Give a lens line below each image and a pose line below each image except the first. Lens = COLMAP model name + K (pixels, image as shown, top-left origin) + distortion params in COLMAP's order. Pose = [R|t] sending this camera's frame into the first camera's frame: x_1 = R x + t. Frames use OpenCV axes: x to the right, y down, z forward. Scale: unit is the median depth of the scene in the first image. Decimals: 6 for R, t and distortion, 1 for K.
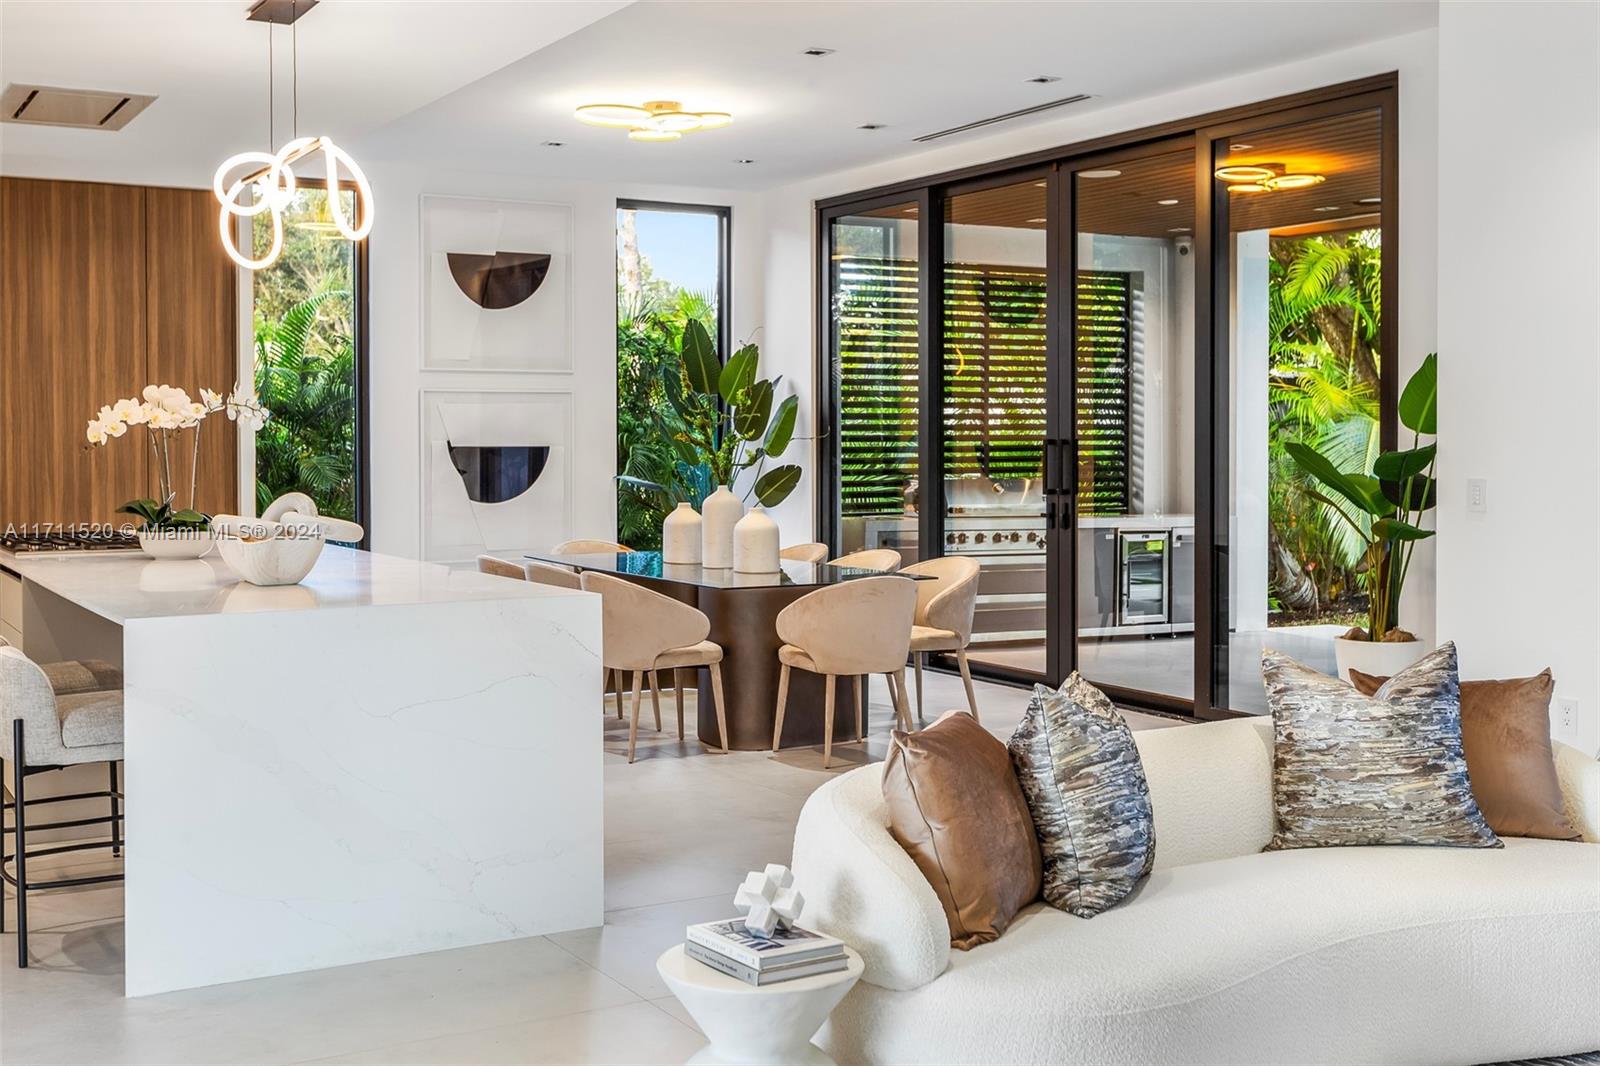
lens RADIAL K [[1788.7, 0, 796.9], [0, 1788.7, 463.6], [0, 0, 1]] dist [0.001030, 0.020119]
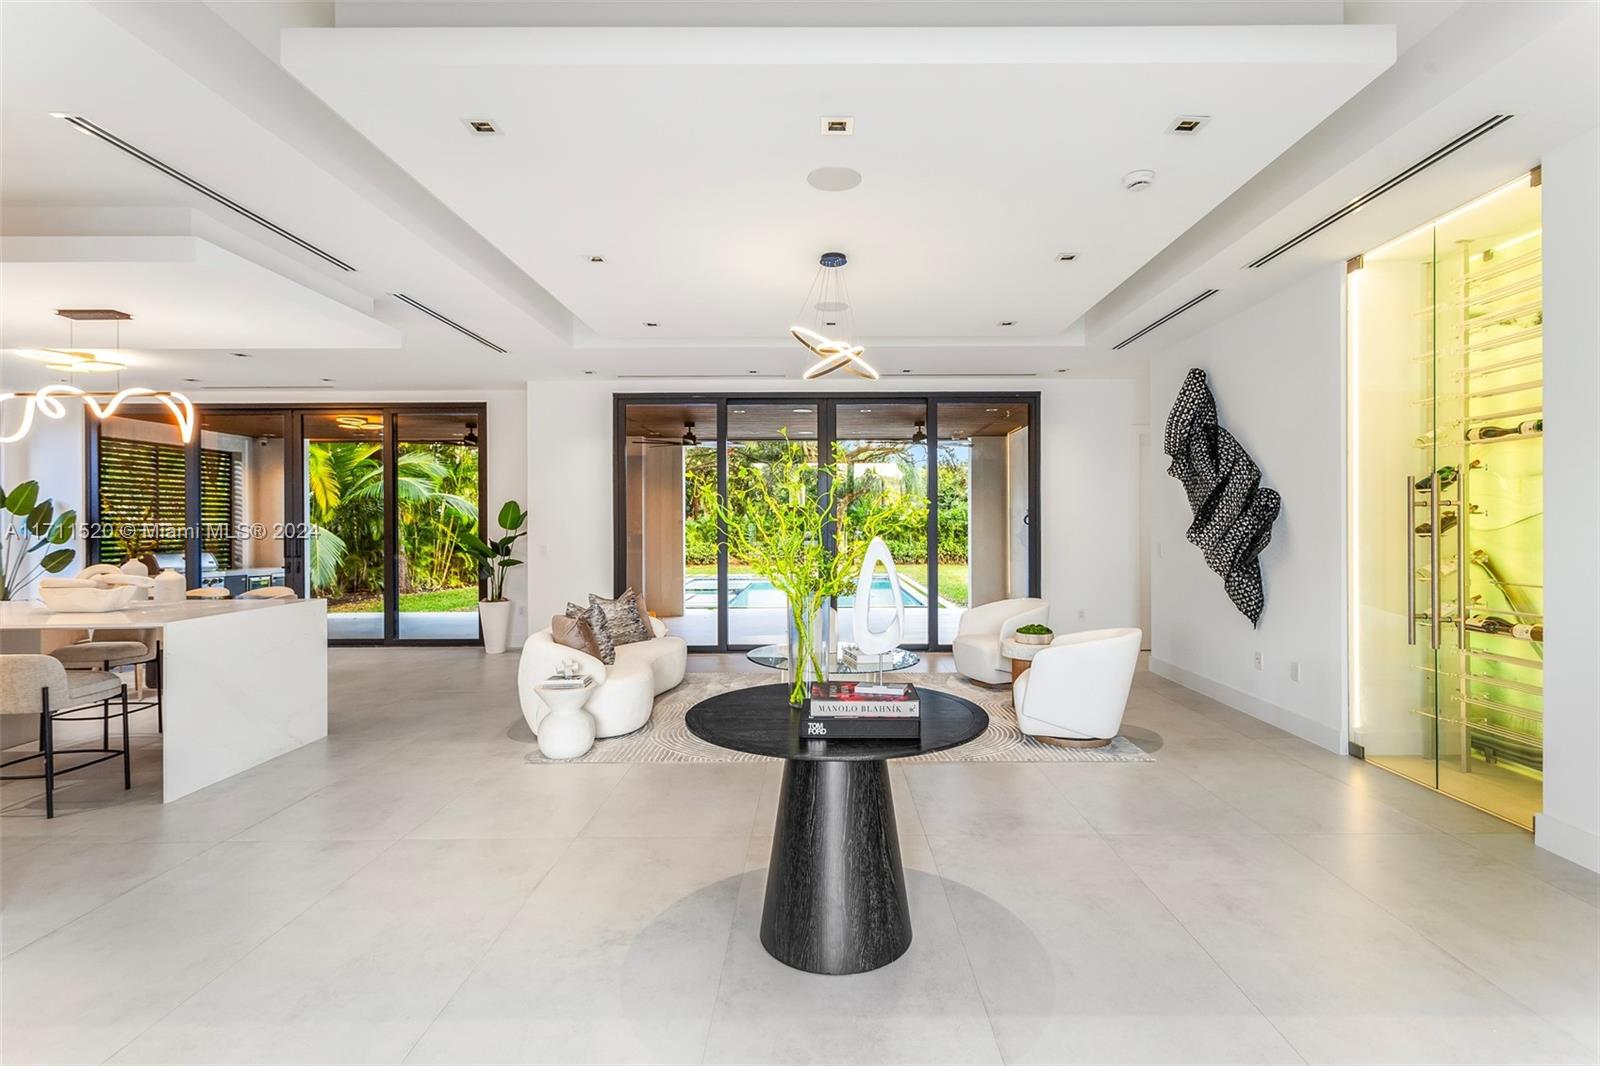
lens RADIAL K [[770.9, 0, 824.4], [0, 770.9, 523.1], [0, 0, 1]] dist [0.002292, 0.000240]
pose [[0.500587, 0.001383, 0.865685, -0.356961], [0.017594, 0.999776, -0.011771, -0.003004], [-0.865508, 0.021123, 0.500450, -0.059362]]
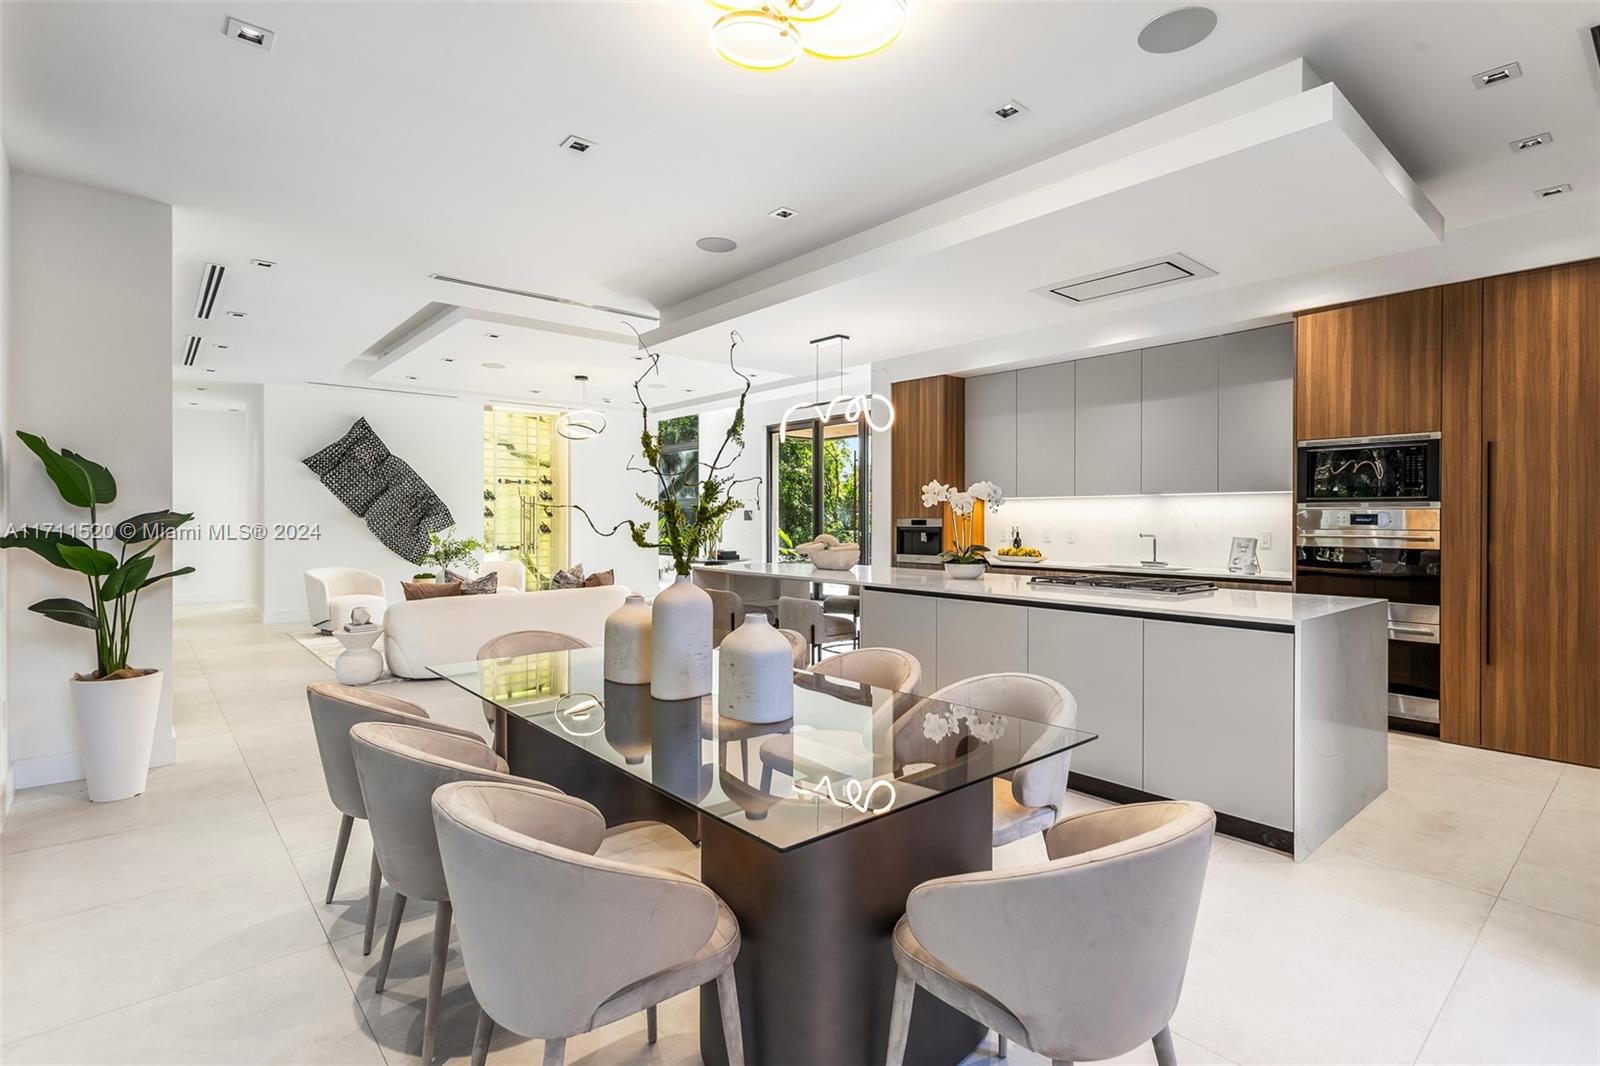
lens RADIAL K [[768.5, 0, 802.6], [0, 768.5, 520.6], [0, 0, 1]] dist [-0.005960, 0.006833]
pose [[-0.983391, 0.002409, -0.181486, -0.032067], [-0.001292, 0.999794, 0.020273, -0.014183], [0.181497, 0.020171, -0.983185, 1.188811]]
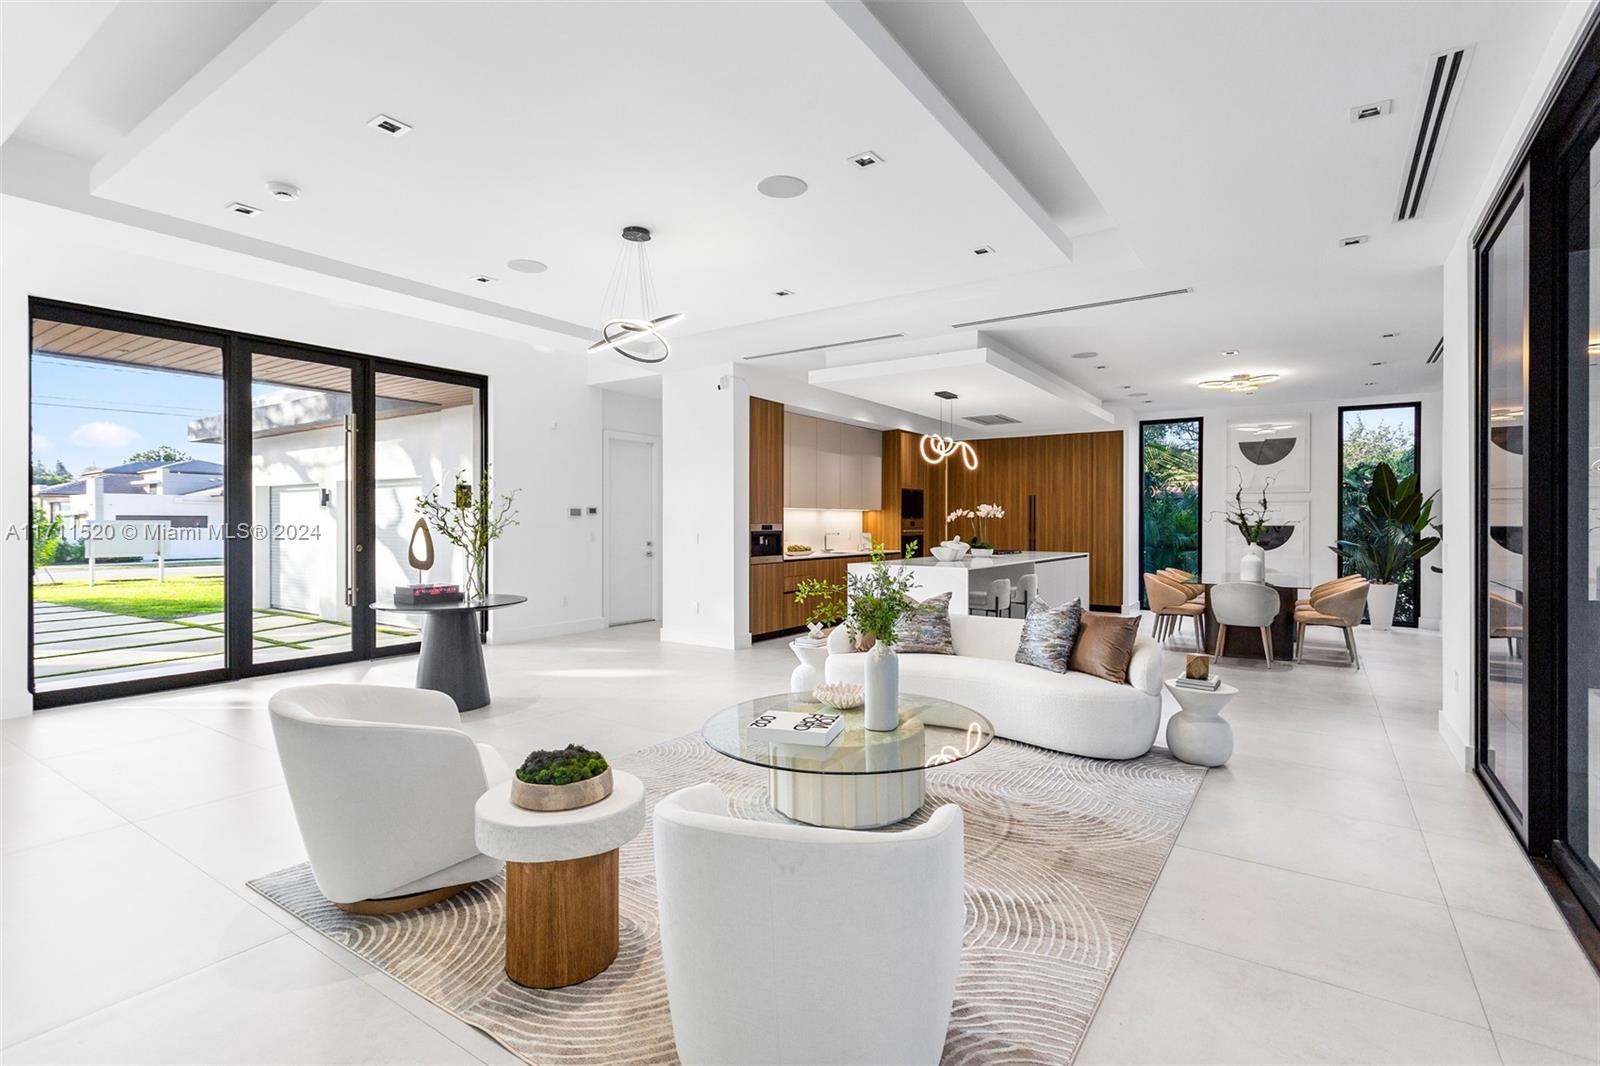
lens RADIAL K [[756.4, 0, 801.9], [0, 756.4, 523.6], [0, 0, 1]] dist [0.000220, 0.000255]
pose [[0.428289, 0.005450, -0.903625, 0.528761], [-0.017937, 0.999836, -0.002471, 0.000635], [0.903464, 0.017267, 0.428317, 0.072984]]
